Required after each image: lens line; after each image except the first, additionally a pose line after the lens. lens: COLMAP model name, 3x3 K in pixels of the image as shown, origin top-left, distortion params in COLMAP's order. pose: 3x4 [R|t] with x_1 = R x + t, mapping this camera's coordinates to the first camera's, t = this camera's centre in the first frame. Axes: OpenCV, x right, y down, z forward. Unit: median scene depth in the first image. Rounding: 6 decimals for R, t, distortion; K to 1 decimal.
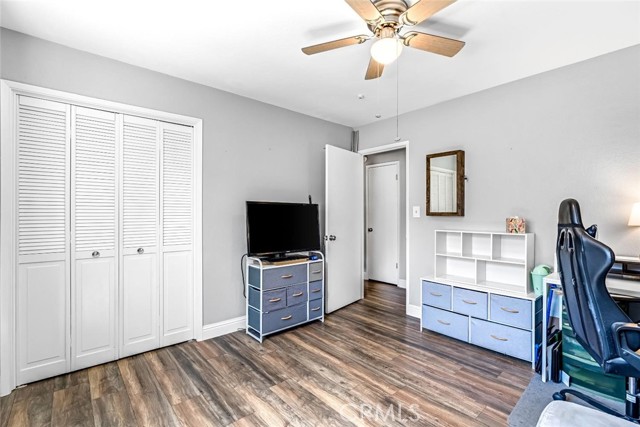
lens RADIAL K [[292.2, 0, 317.1], [0, 292.2, 214.2], [0, 0, 1]] dist [-0.014457, 0.000299]
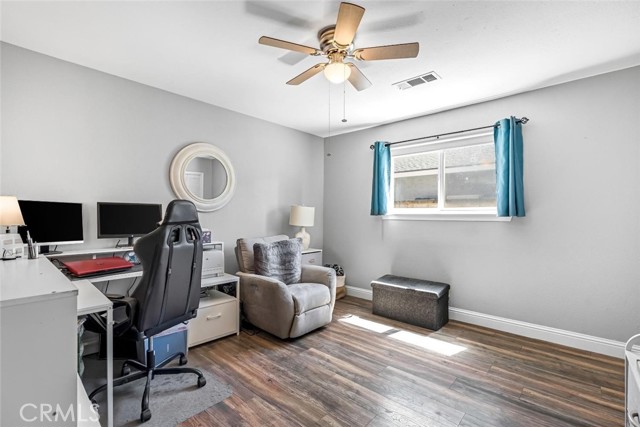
lens RADIAL K [[292.2, 0, 317.1], [0, 292.2, 214.2], [0, 0, 1]] dist [-0.014457, 0.000299]
pose [[-0.992751, -0.003430, -0.120137, 0.420290], [-0.003686, 0.999991, 0.001905, -0.000609], [0.120129, 0.002334, -0.992756, 1.988540]]
